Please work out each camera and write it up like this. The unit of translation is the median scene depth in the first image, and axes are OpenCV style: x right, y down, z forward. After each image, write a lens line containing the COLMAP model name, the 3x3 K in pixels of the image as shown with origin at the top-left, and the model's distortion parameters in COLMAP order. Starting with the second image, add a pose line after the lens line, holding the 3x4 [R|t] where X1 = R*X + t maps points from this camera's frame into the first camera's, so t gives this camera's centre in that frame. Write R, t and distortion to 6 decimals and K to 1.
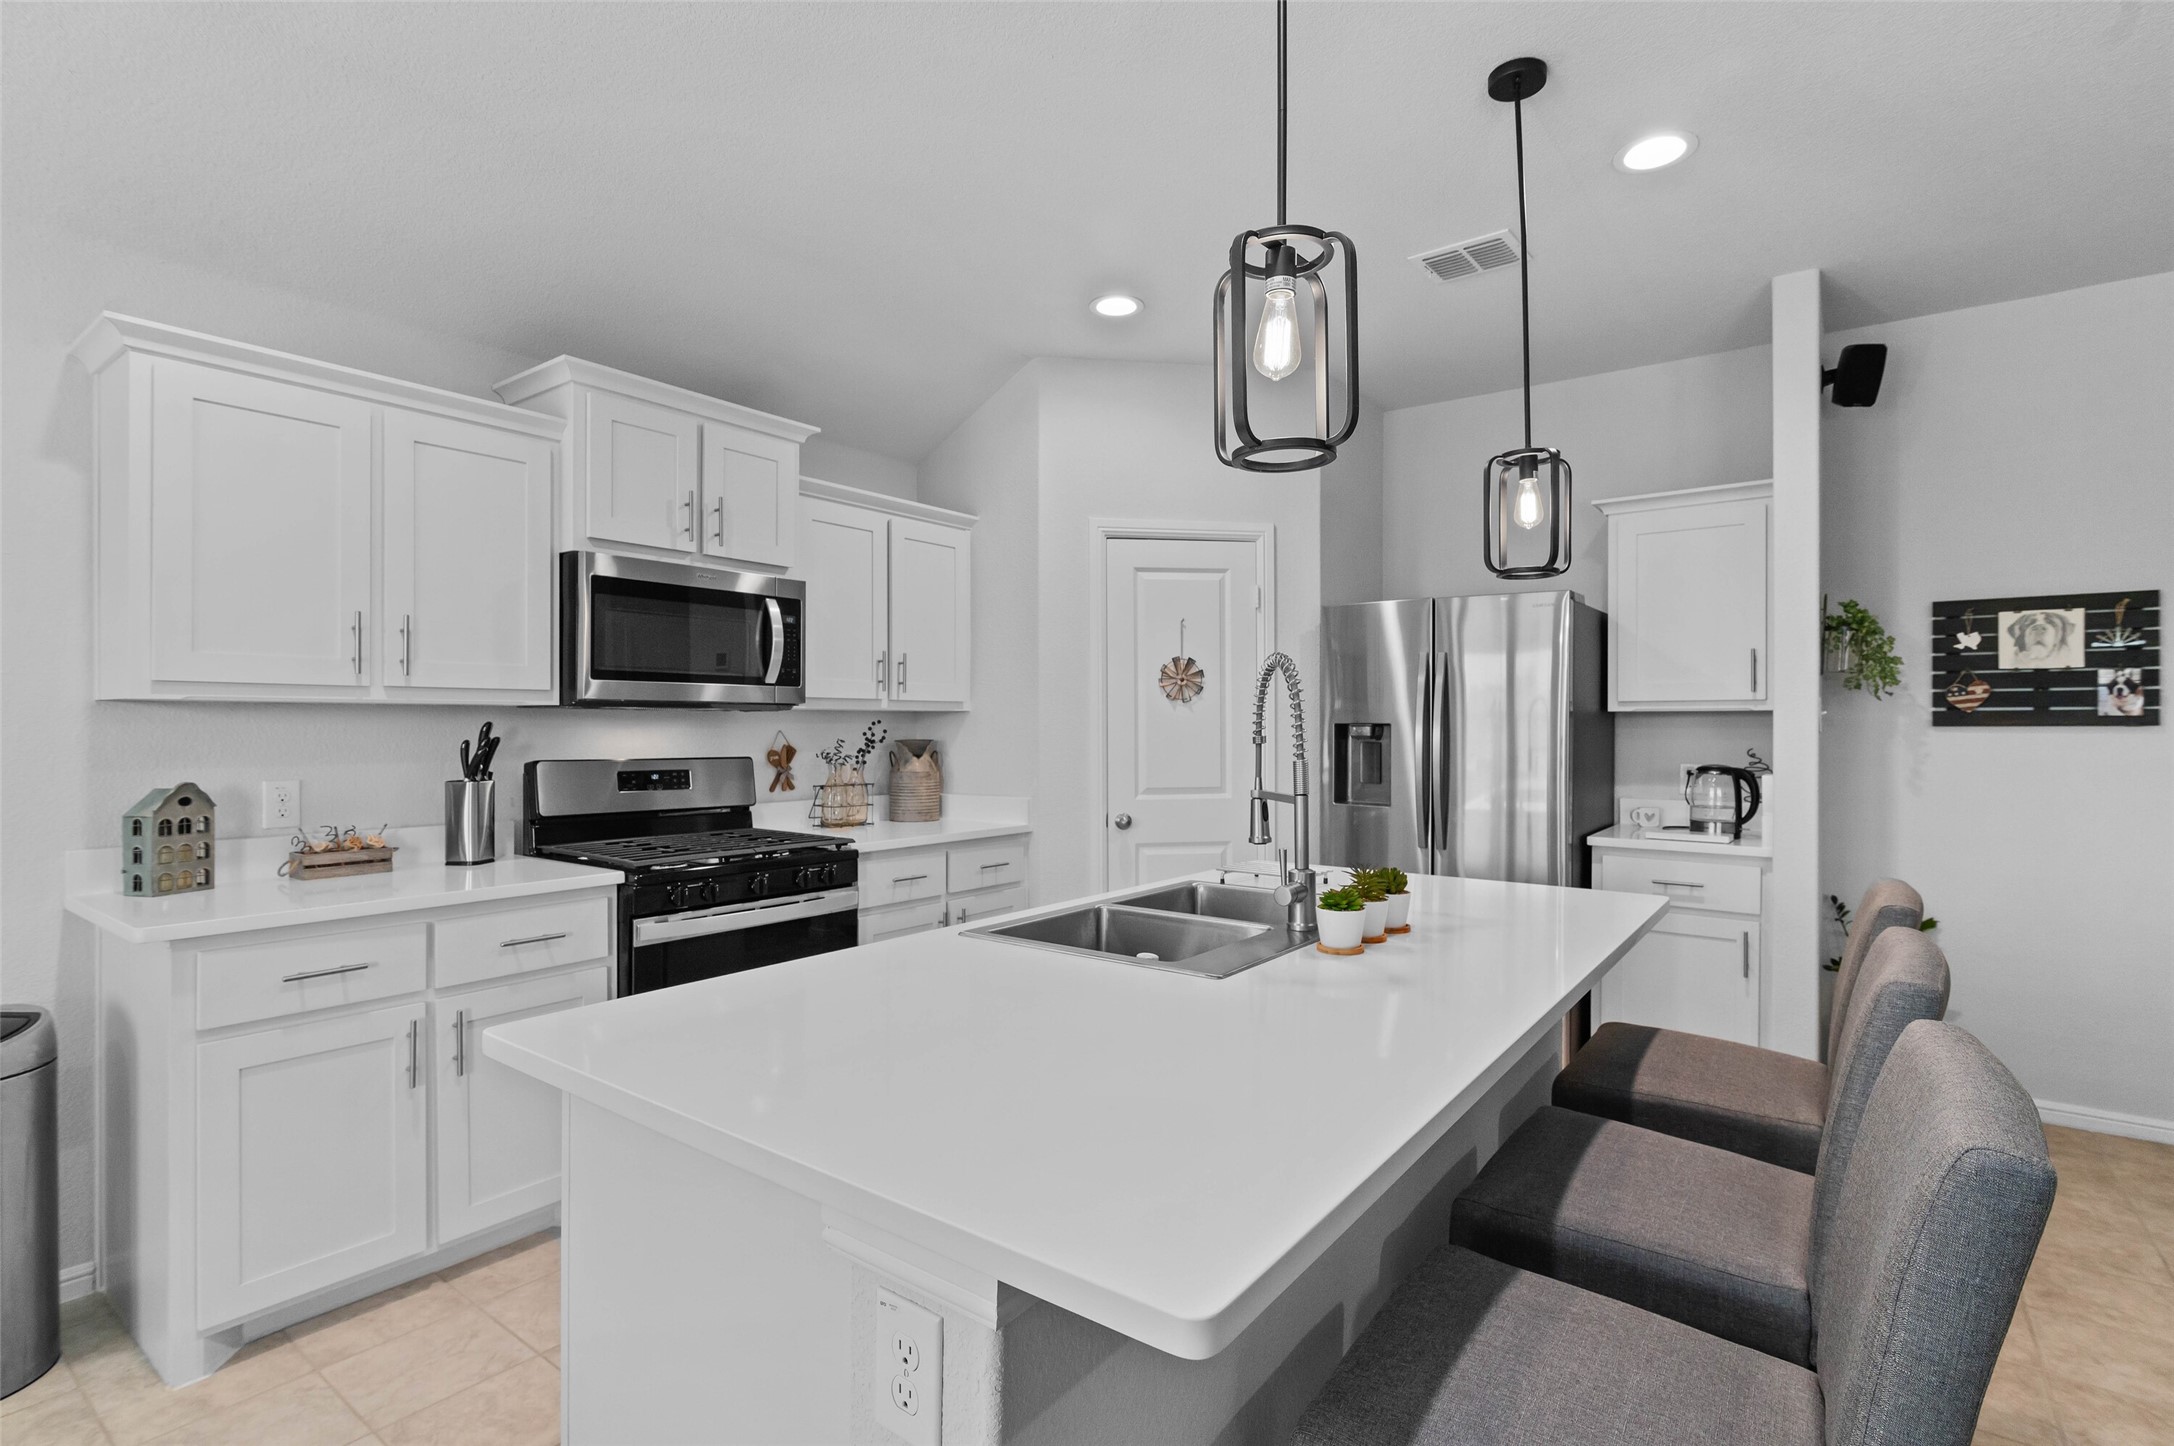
lens RADIAL K [[1039.9, 0, 1093.8], [0, 1039.9, 722.9], [0, 0, 1]] dist [-0.003719, -0.000238]
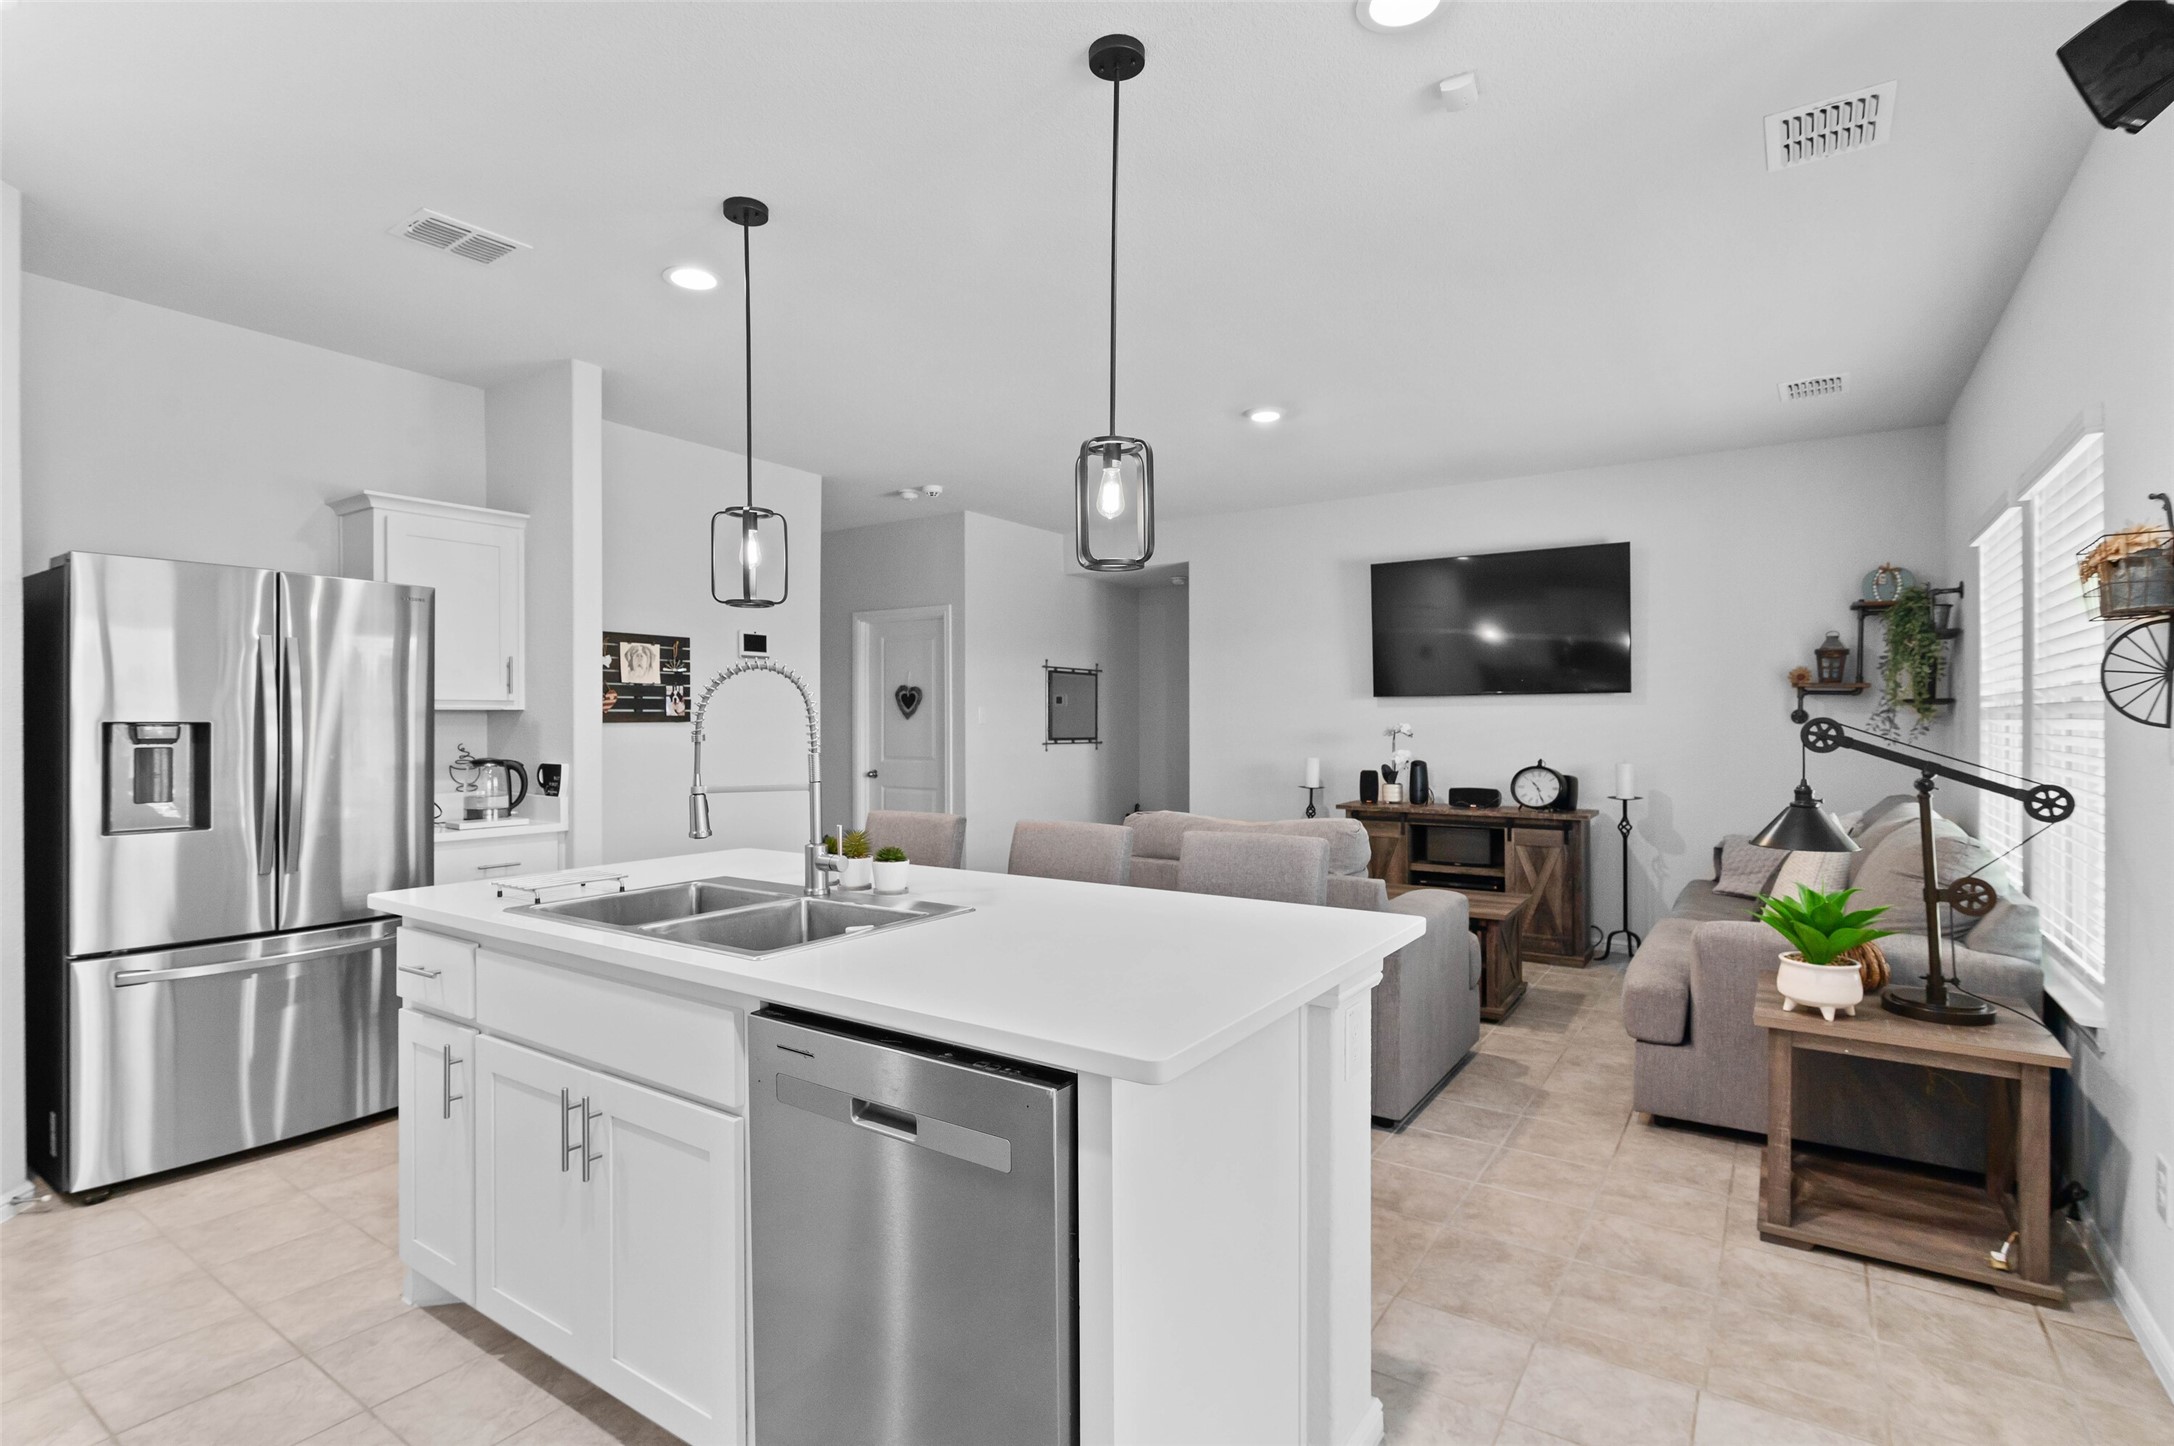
lens RADIAL K [[1037.0, 0, 1081.5], [0, 1037.0, 720.5], [0, 0, 1]] dist [-0.001426, 0.000423]
pose [[-0.035957, -0.001369, 0.999352, -0.570341], [0.001377, 0.999998, 0.001419, -0.000807], [-0.999352, 0.001428, -0.035955, 0.422954]]
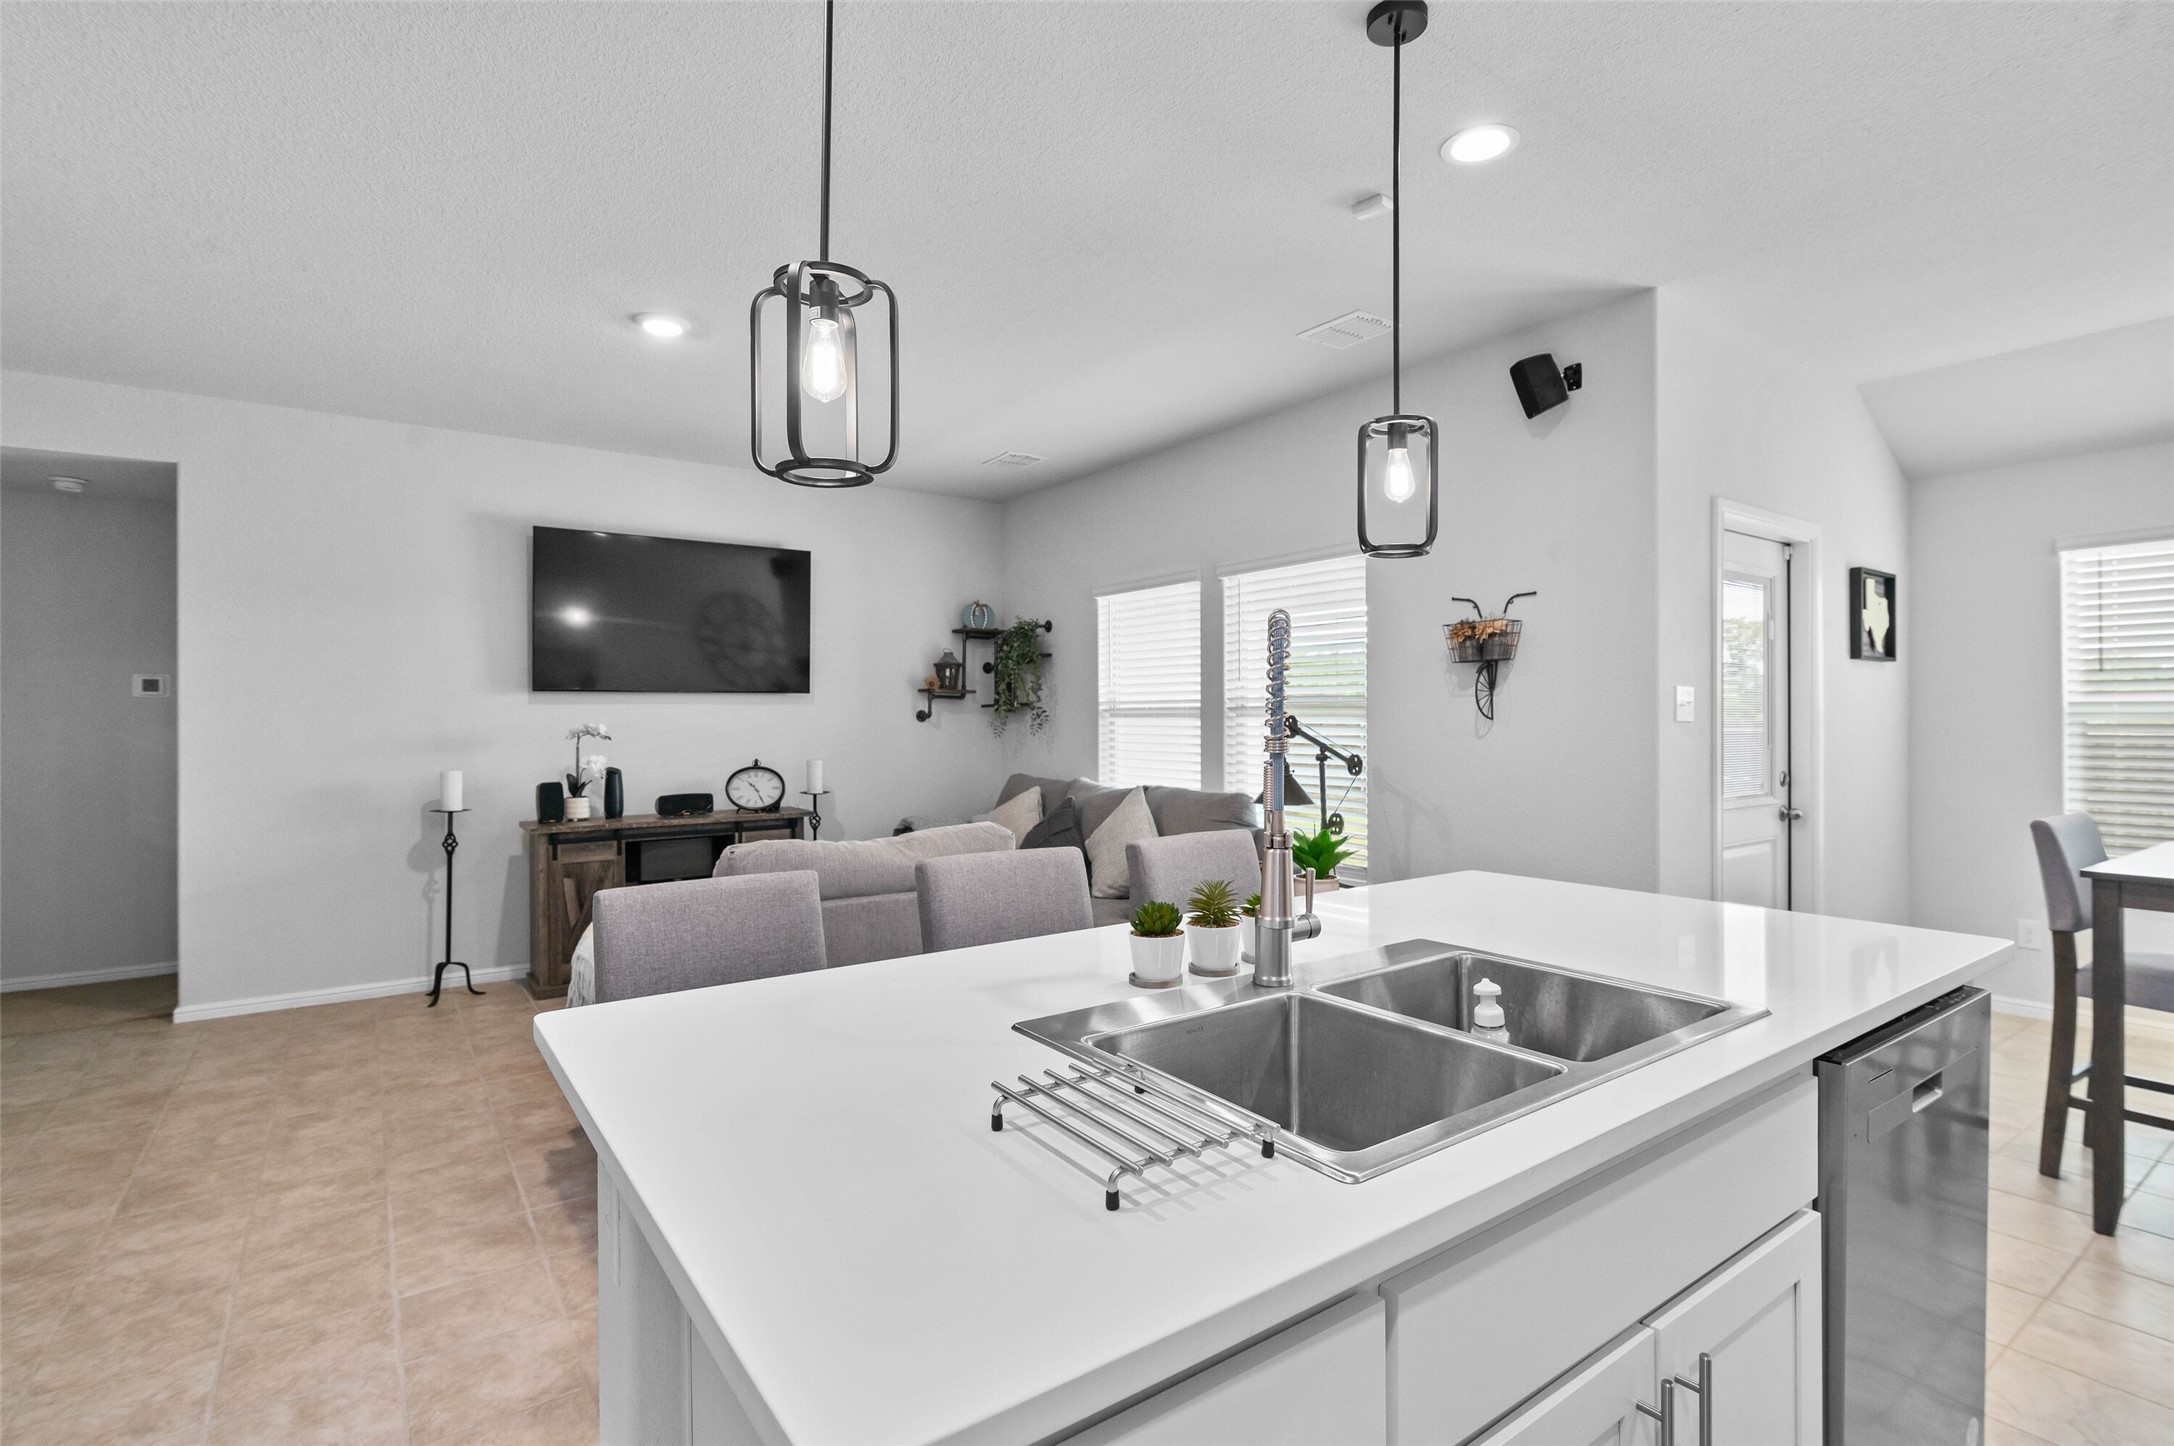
lens RADIAL K [[1039.9, 0, 1093.8], [0, 1039.9, 722.9], [0, 0, 1]] dist [-0.003719, -0.000238]
pose [[-0.954310, 0.001551, 0.298815, 0.056864], [0.003427, 0.999978, 0.005755, -0.000041], [-0.298799, 0.006516, -0.954294, 1.016726]]
